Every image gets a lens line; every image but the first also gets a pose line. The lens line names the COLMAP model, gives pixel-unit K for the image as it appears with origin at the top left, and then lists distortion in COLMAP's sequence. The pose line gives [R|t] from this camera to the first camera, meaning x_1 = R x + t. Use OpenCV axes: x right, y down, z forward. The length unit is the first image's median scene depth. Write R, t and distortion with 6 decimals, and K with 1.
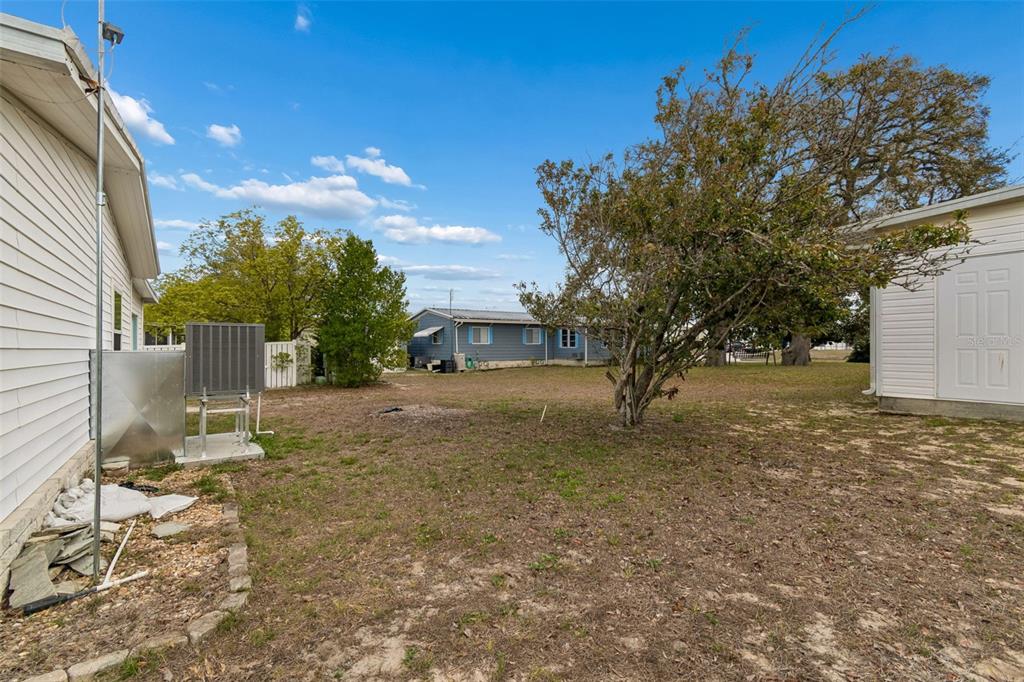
lens RADIAL K [[456.0, 0, 512.1], [0, 456.0, 341.8], [0, 0, 1]] dist [0.003191, 0.000124]
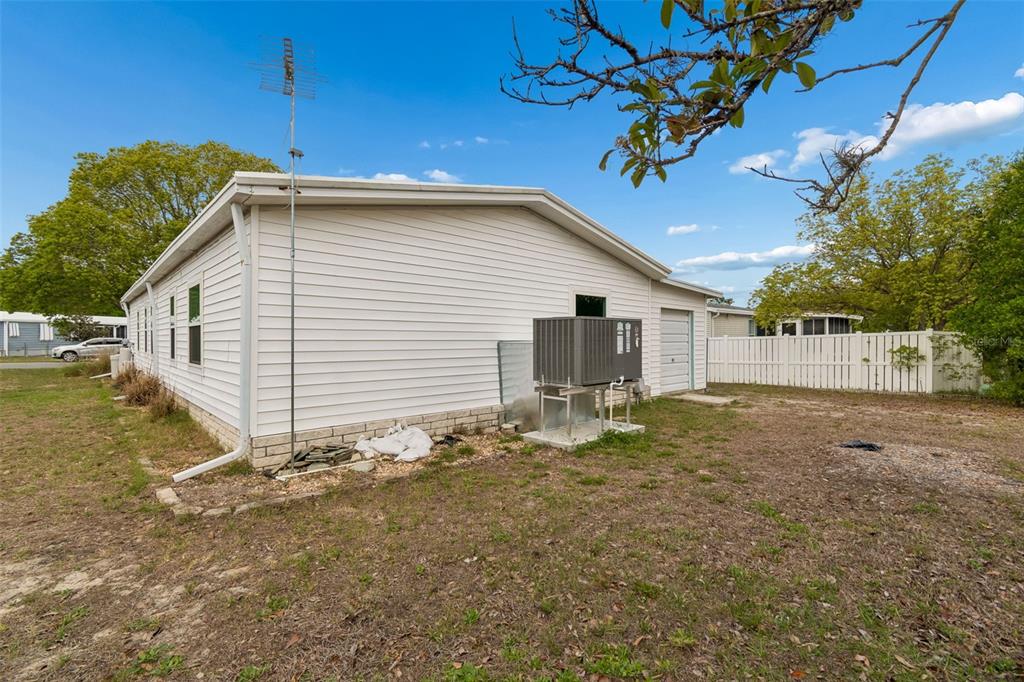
lens RADIAL K [[456.0, 0, 513.0], [0, 456.0, 341.8], [0, 0, 1]] dist [0.003191, 0.000124]
pose [[0.140156, 0.019797, -0.989931, 0.829452], [0.005291, 0.999771, 0.020743, -0.010773], [0.990115, -0.008145, 0.140019, 1.451435]]
